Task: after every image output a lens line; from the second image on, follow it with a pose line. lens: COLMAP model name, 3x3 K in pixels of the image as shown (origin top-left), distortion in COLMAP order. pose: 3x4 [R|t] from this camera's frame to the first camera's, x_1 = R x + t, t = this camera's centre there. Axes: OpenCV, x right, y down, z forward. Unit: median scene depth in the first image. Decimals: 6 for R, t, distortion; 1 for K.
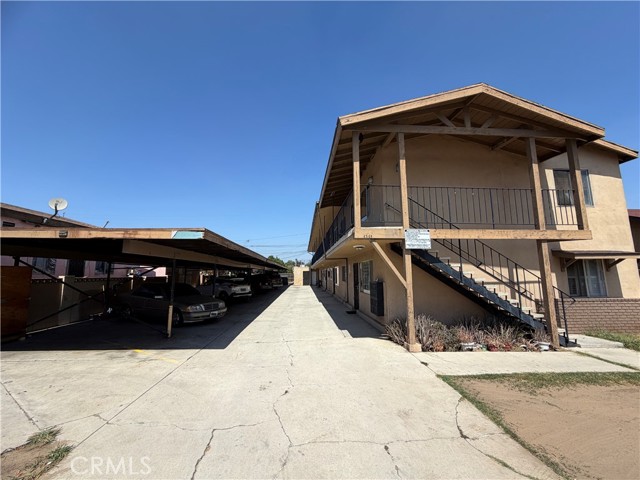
lens RADIAL K [[256.2, 0, 318.6], [0, 256.2, 239.2], [0, 0, 1]] dist [-0.002153, 0.000899]
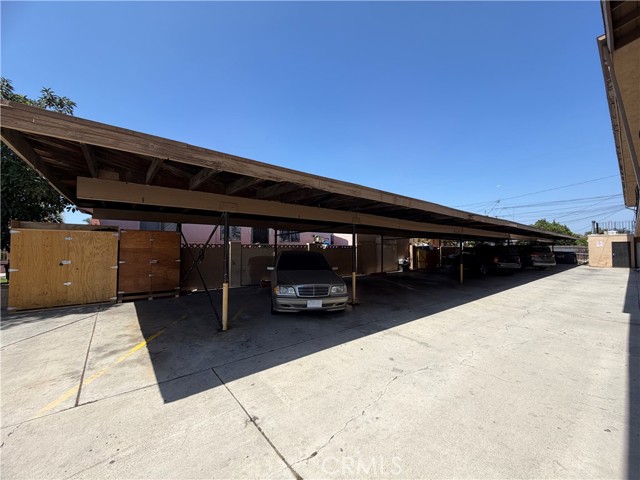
lens RADIAL K [[256.2, 0, 321.6], [0, 256.2, 243.0], [0, 0, 1]] dist [-0.002153, 0.000899]
pose [[0.588222, -0.000690, -0.808699, 0.092346], [0.096764, 0.992875, 0.069536, 0.127850], [0.802889, -0.119156, 0.584098, 0.778017]]
